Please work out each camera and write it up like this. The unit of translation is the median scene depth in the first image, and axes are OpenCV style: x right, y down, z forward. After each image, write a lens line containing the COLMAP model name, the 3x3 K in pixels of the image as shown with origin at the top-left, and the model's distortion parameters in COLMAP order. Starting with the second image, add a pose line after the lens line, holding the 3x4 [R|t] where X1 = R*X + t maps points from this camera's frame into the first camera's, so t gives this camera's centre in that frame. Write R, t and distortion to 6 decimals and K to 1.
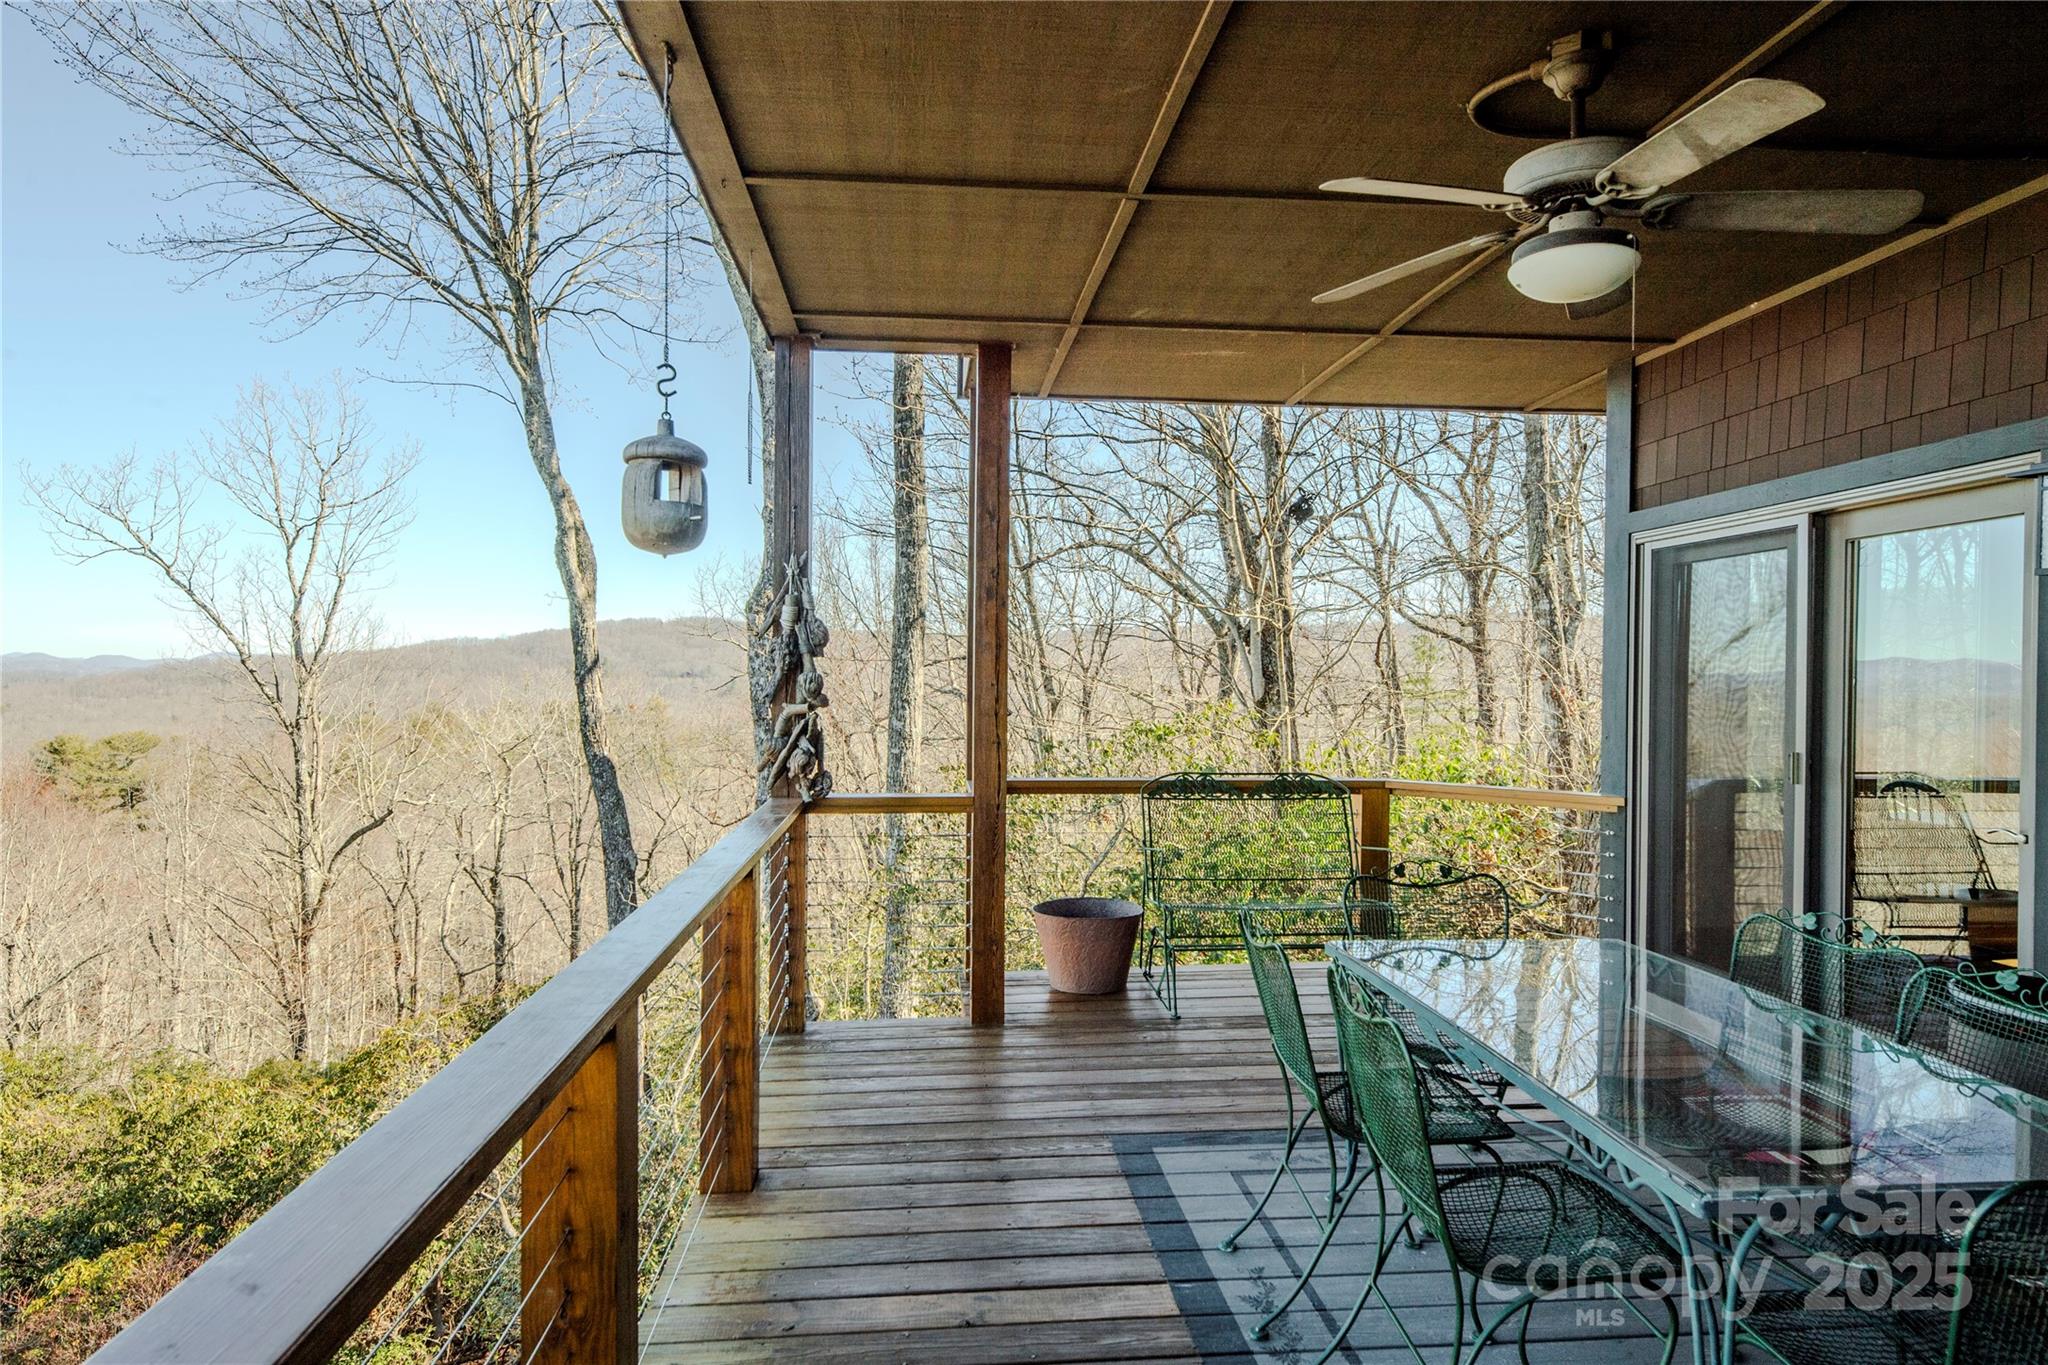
lens RADIAL K [[1170.6, 0, 1025.2], [0, 1170.6, 689.1], [0, 0, 1]] dist [0.006796, 0.000136]
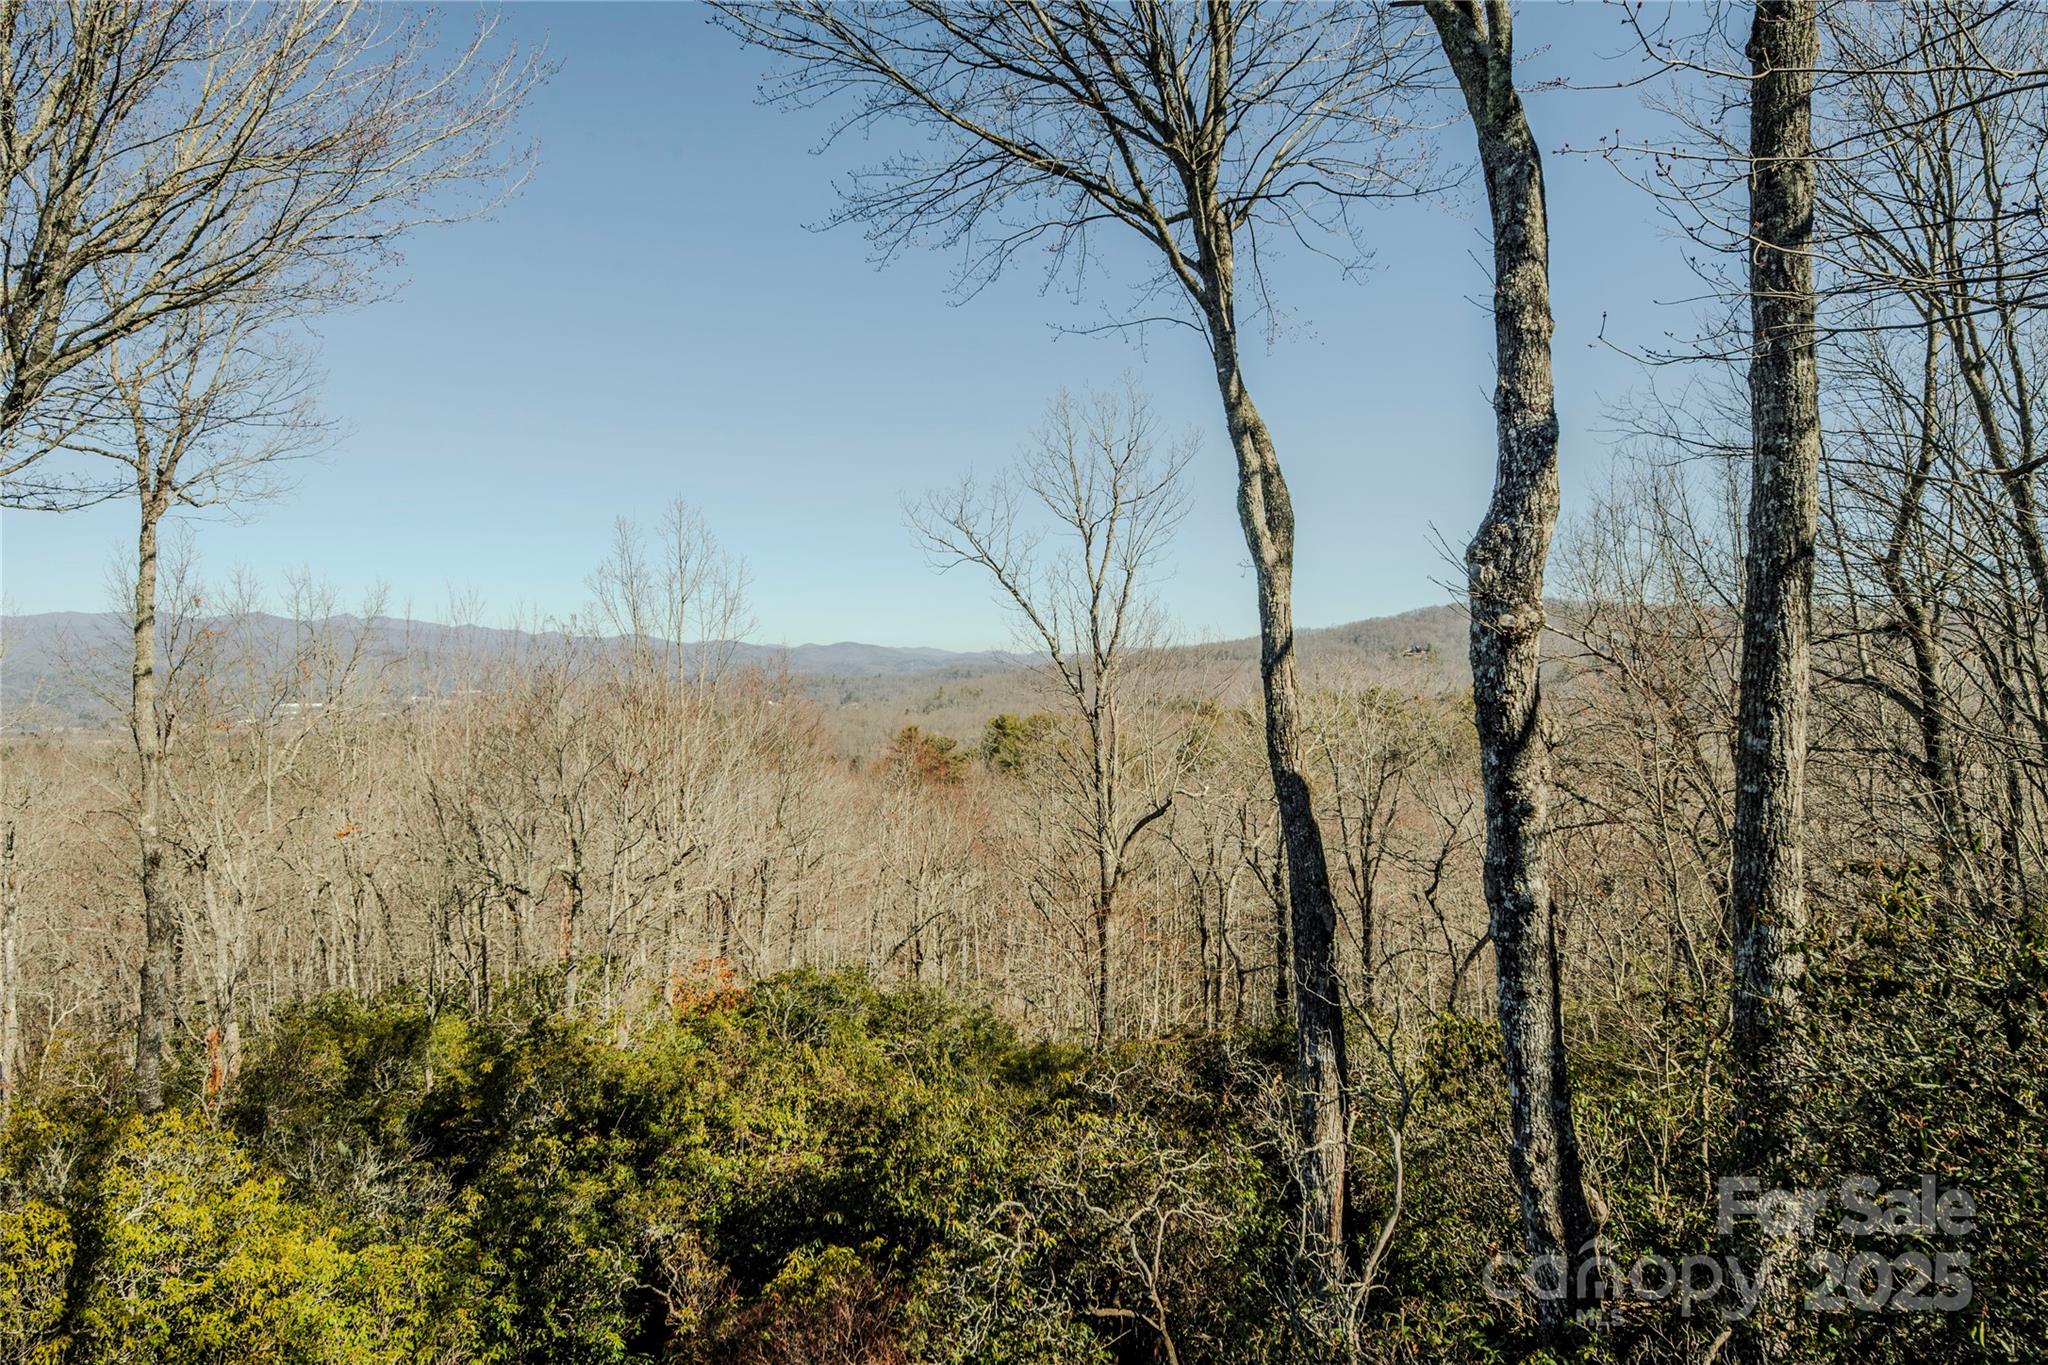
lens RADIAL K [[1170.6, 0, 1020.5], [0, 1170.6, 694.9], [0, 0, 1]] dist [0.006796, 0.000136]
pose [[0.776960, 0.004136, -0.629536, -0.013185], [0.006451, 0.999874, 0.014531, -0.002497], [0.629516, -0.015351, 0.776836, 0.165786]]
